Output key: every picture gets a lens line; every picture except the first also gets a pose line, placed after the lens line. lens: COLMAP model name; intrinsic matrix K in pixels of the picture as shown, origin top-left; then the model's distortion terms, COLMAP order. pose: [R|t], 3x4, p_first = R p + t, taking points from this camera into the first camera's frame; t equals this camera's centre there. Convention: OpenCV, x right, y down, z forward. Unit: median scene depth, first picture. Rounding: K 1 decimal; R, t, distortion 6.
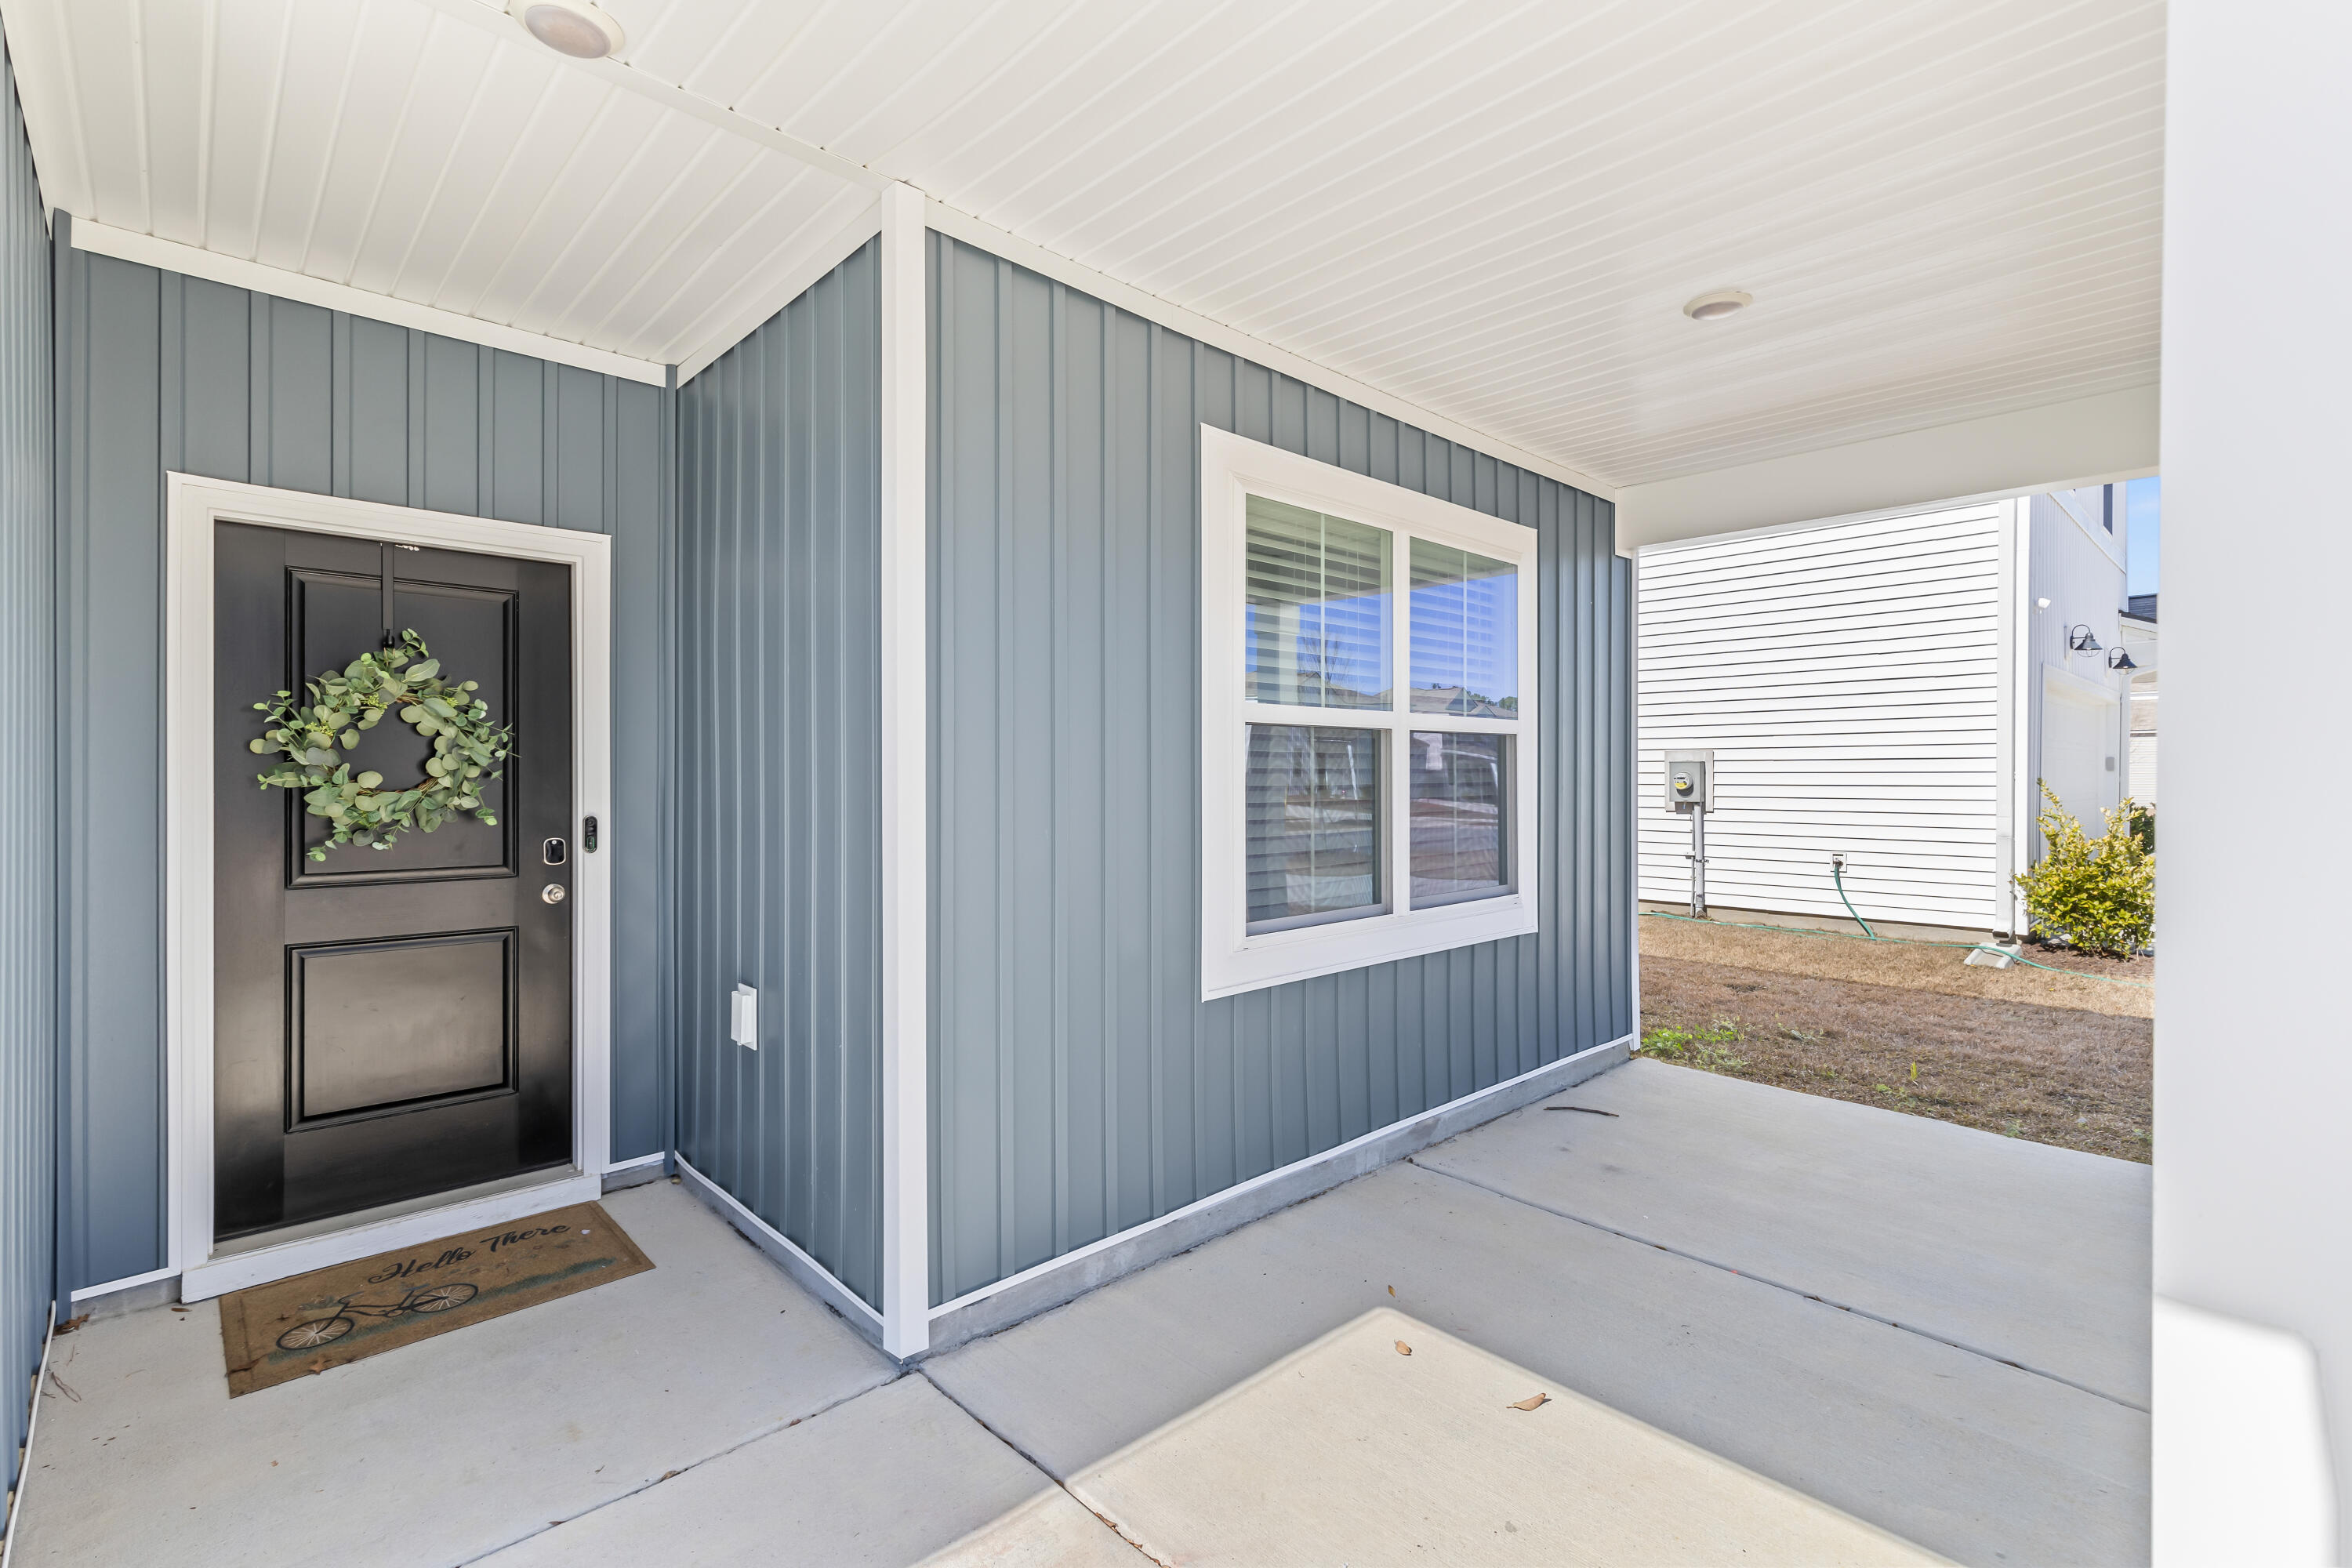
lens RADIAL K [[1075.3, 0, 1192.1], [0, 1075.3, 766.8], [0, 0, 1]] dist [0.007469, -0.000517]
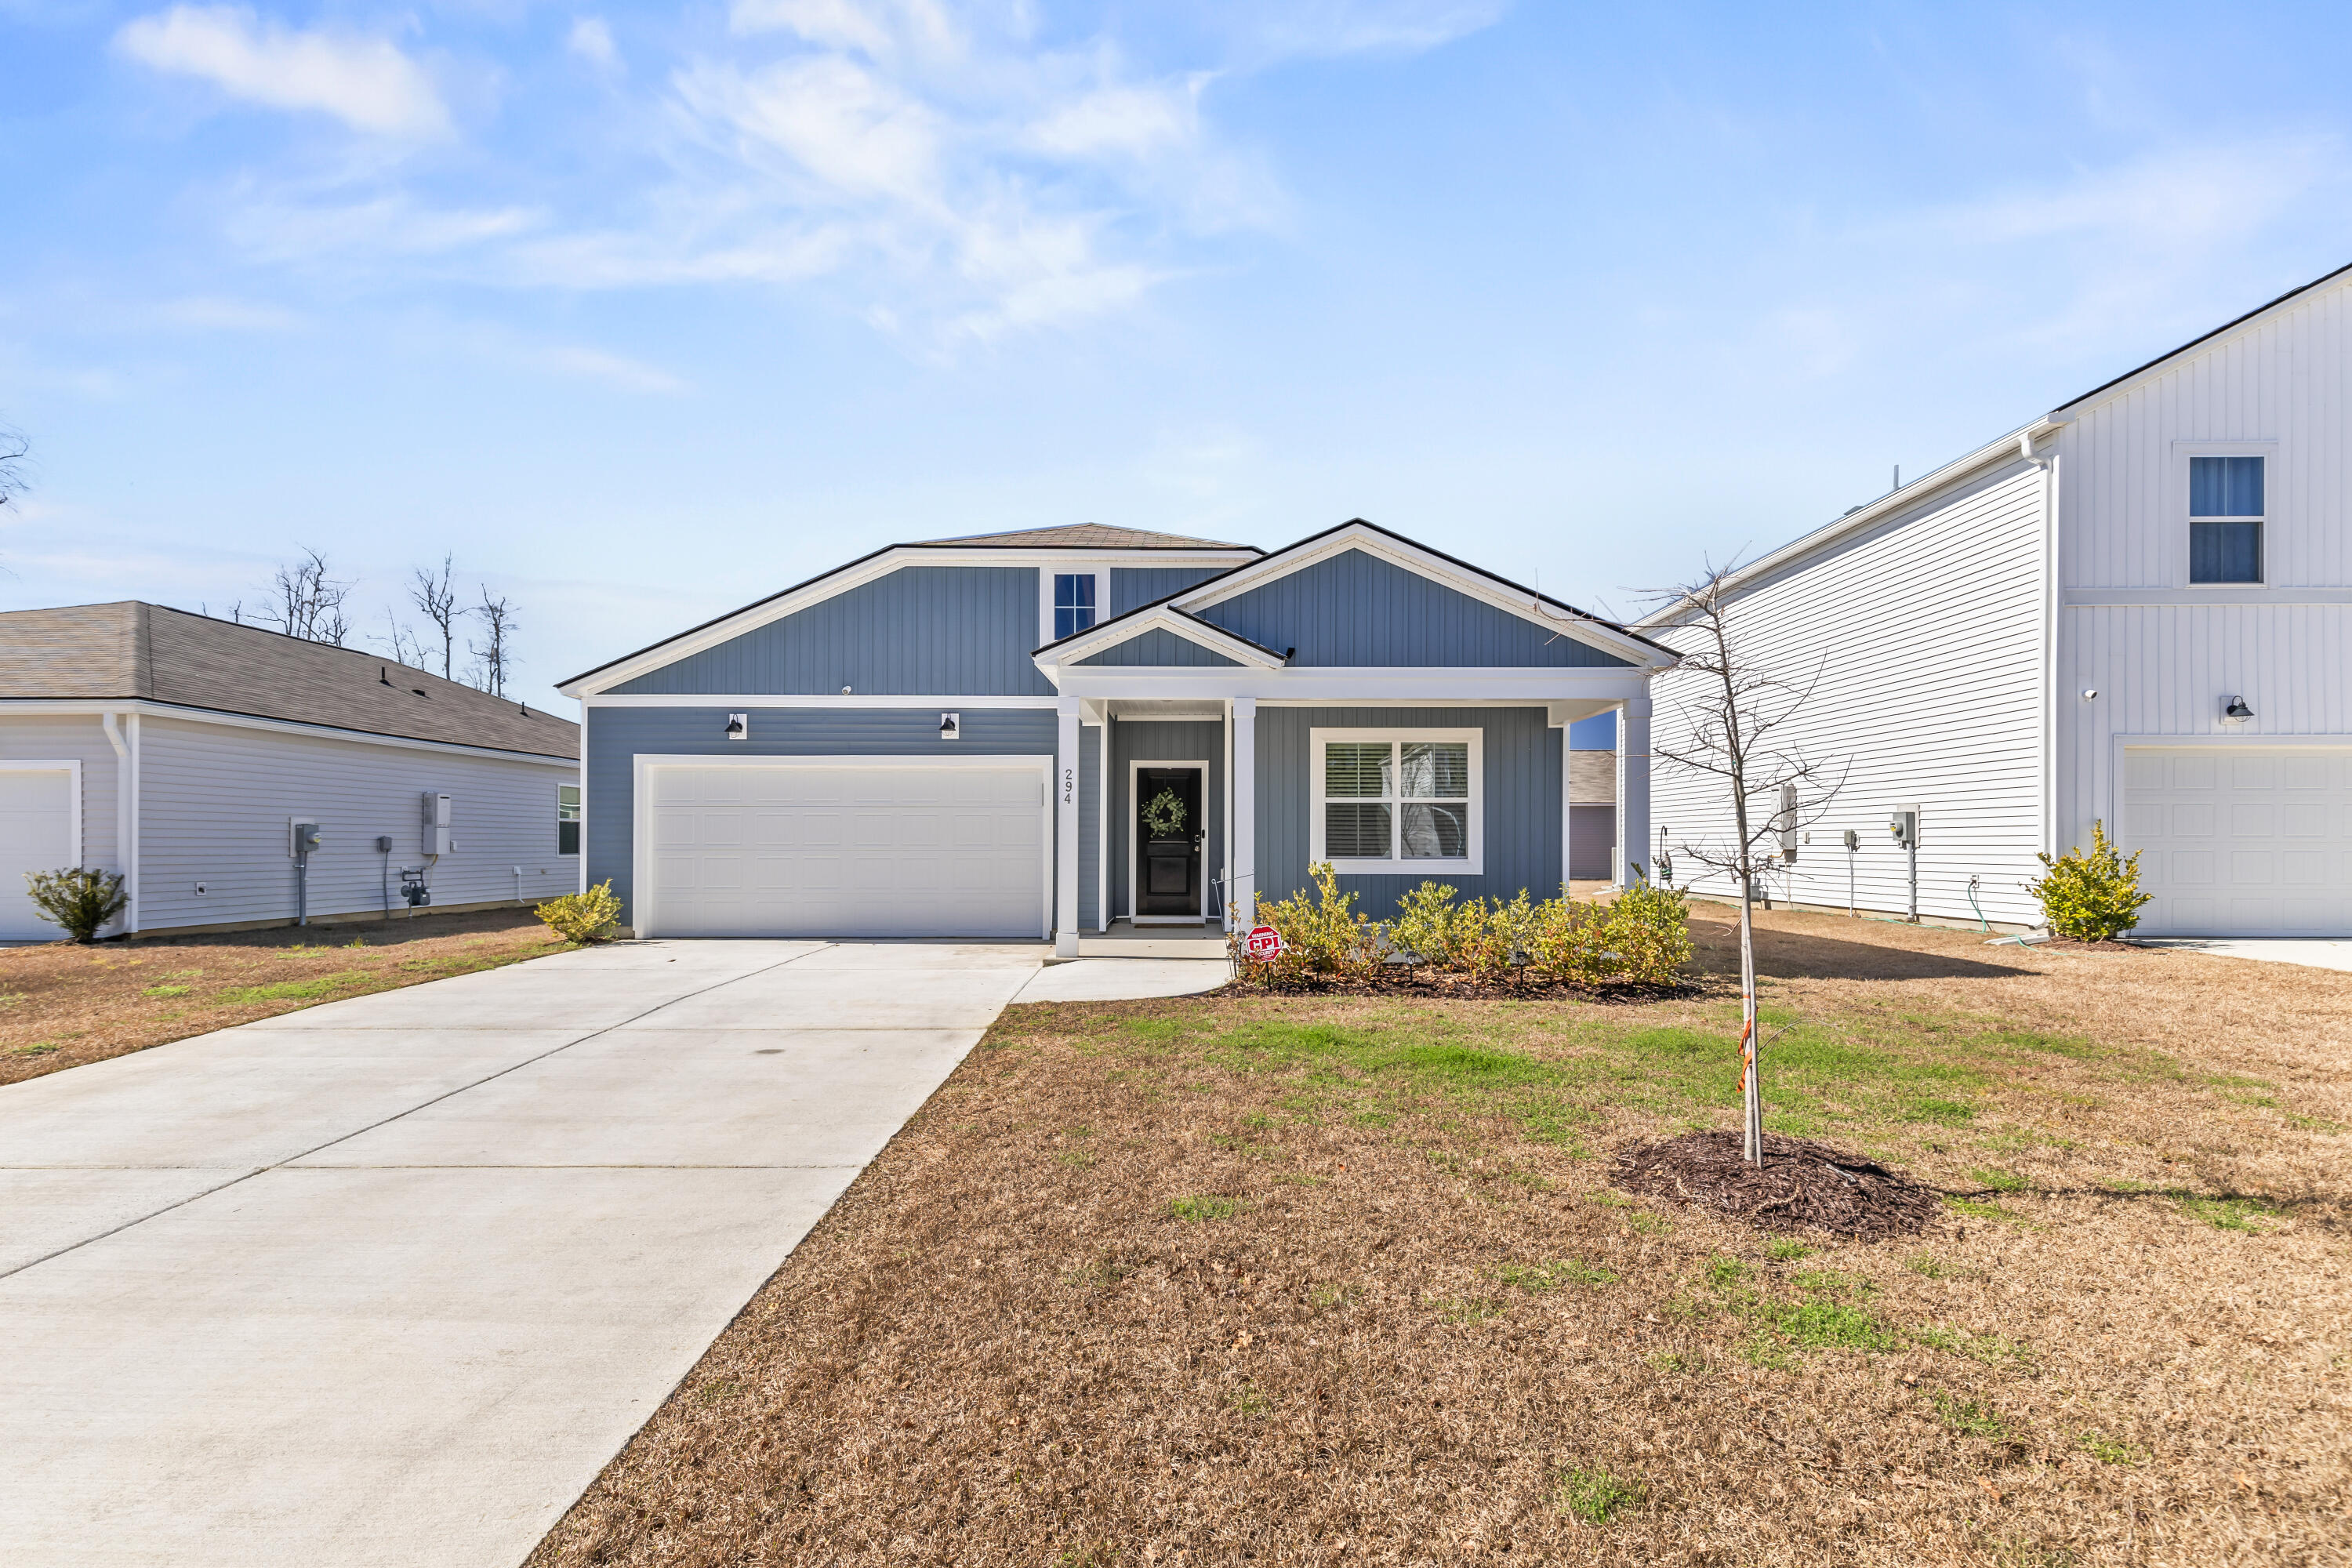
lens RADIAL K [[1103.0, 0, 1178.4], [0, 1103.0, 811.3], [0, 0, 1]] dist [0.012283, -0.000159]
pose [[0.712169, -0.020658, -0.701704, 1.982584], [0.002323, 0.999631, -0.027072, 0.076419], [0.702004, 0.017650, 0.711954, -1.757016]]
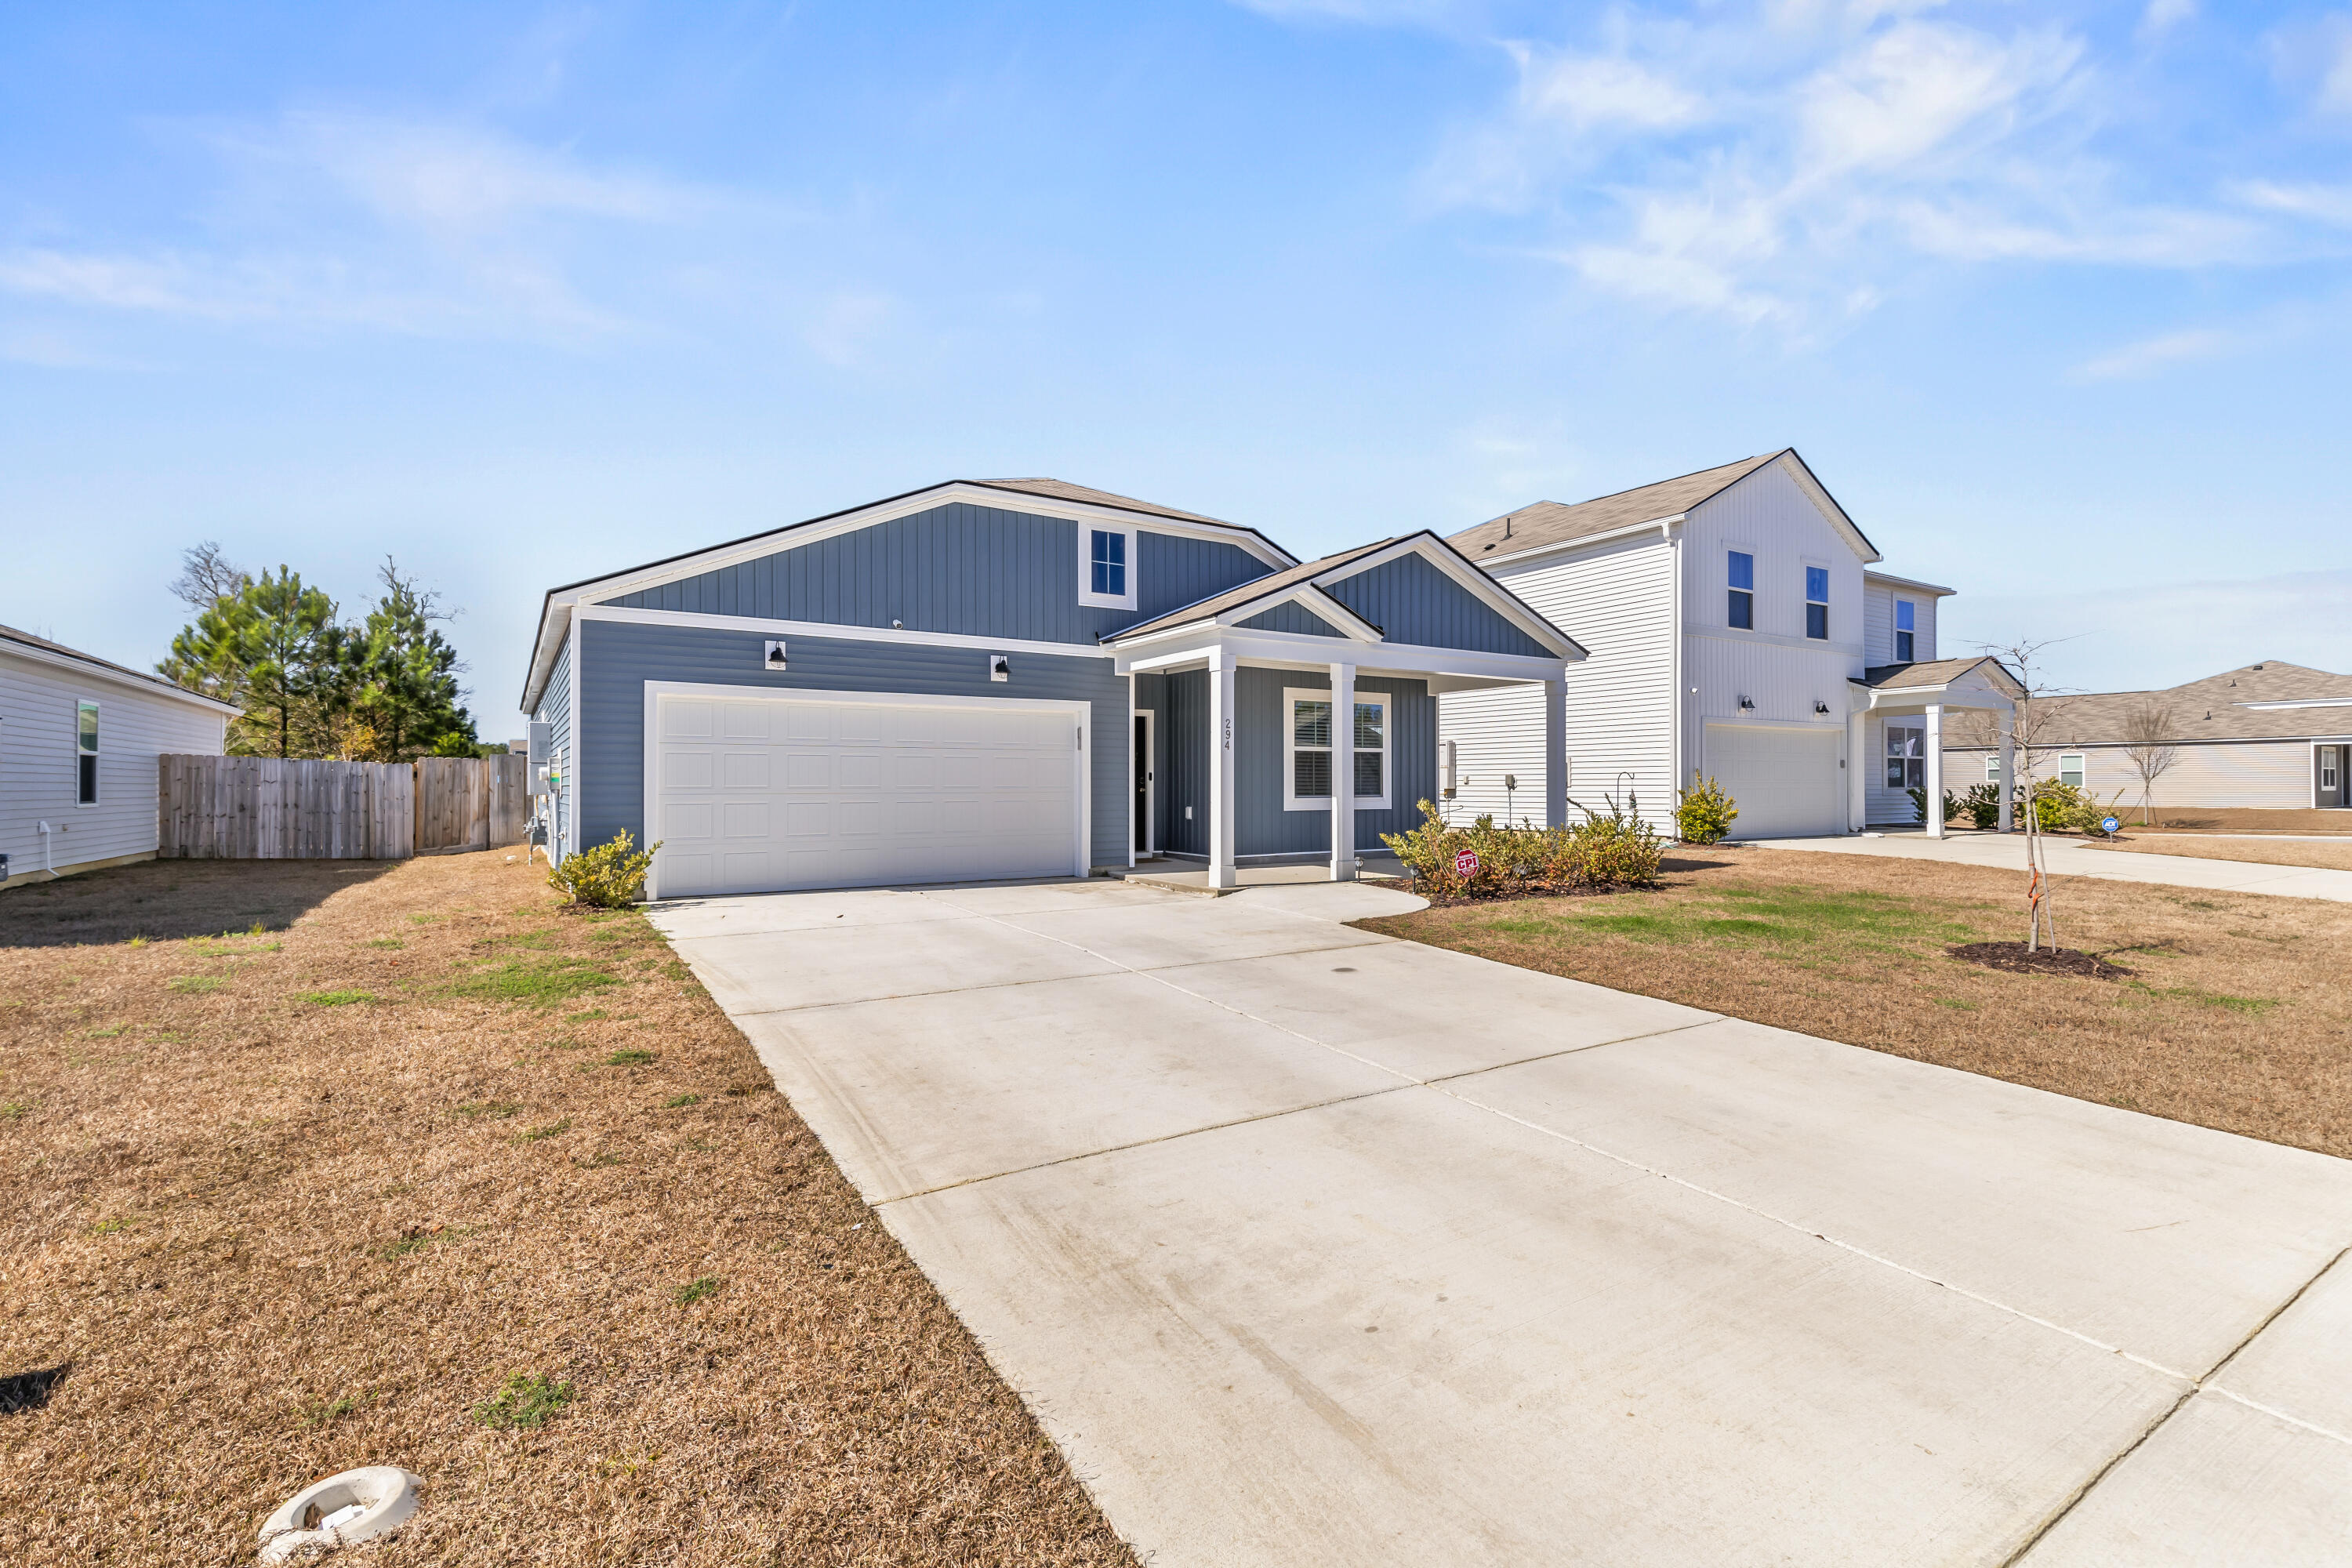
lens RADIAL K [[1078.8, 0, 1183.5], [0, 1078.8, 757.1], [0, 0, 1]] dist [0.007478, 0.000032]
pose [[0.980130, -0.006782, -0.198242, 0.400967], [0.002487, 0.999757, -0.021905, 0.067641], [0.198342, 0.020977, 0.979908, -2.906563]]
